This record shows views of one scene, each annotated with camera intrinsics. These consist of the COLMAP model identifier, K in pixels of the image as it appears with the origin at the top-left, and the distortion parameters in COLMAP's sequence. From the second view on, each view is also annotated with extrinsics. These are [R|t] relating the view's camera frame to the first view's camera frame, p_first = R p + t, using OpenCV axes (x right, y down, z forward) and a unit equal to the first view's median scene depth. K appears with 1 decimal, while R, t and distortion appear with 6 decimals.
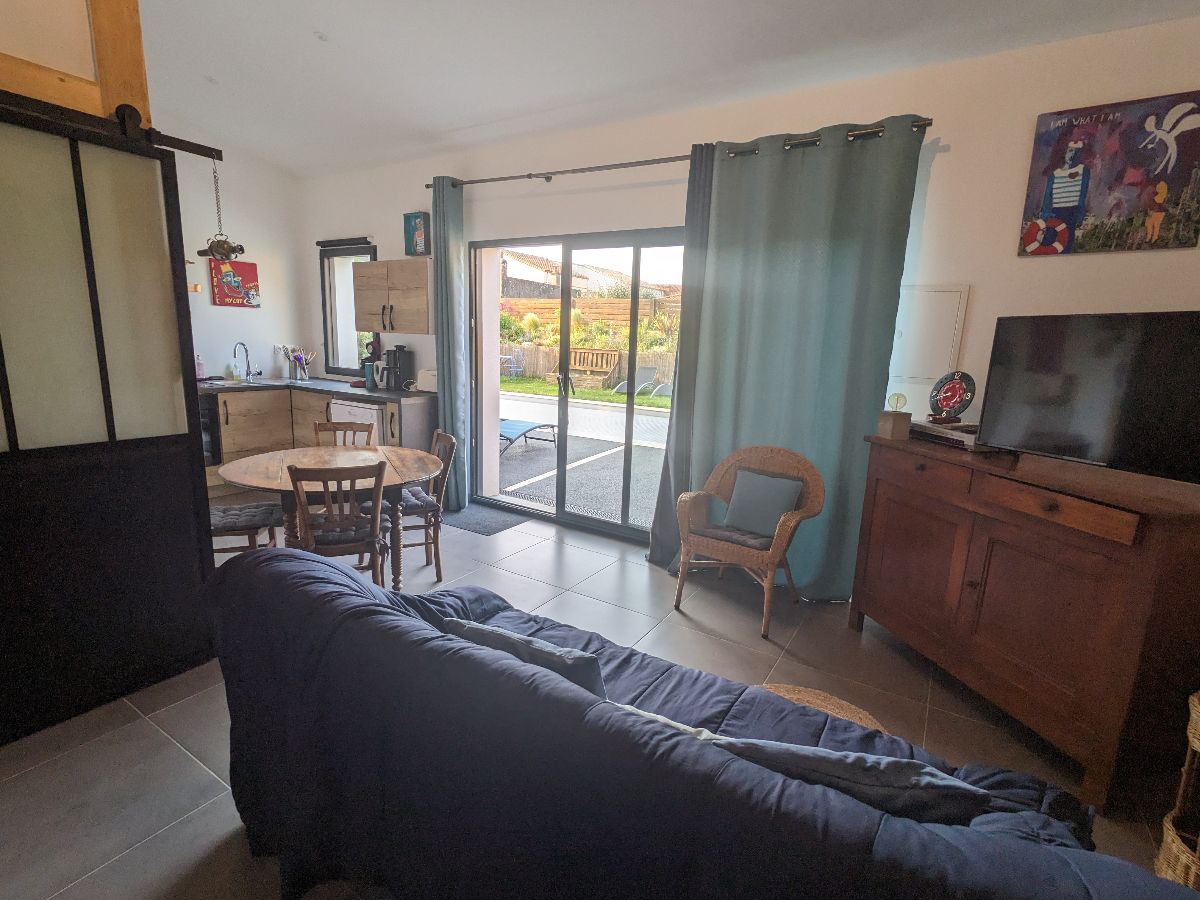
lens RADIAL K [[569.9, 0, 597.4], [0, 569.9, 448.0], [0, 0, 1]] dist [0.005146, 0.001193]
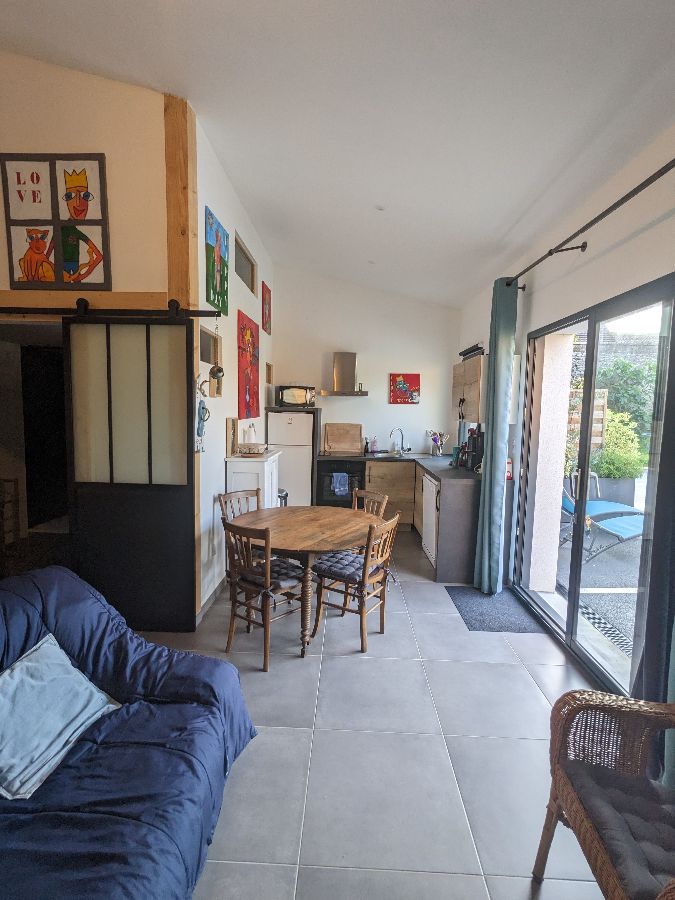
lens RADIAL K [[427.4, 0, 335.4], [0, 427.4, 448.6], [0, 0, 1]] dist [0.005146, 0.001193]
pose [[0.510740, 0.053627, -0.858061, 0.286111], [-0.165212, 0.985573, -0.036743, -0.080725], [0.843712, 0.160528, 0.512232, 0.381273]]
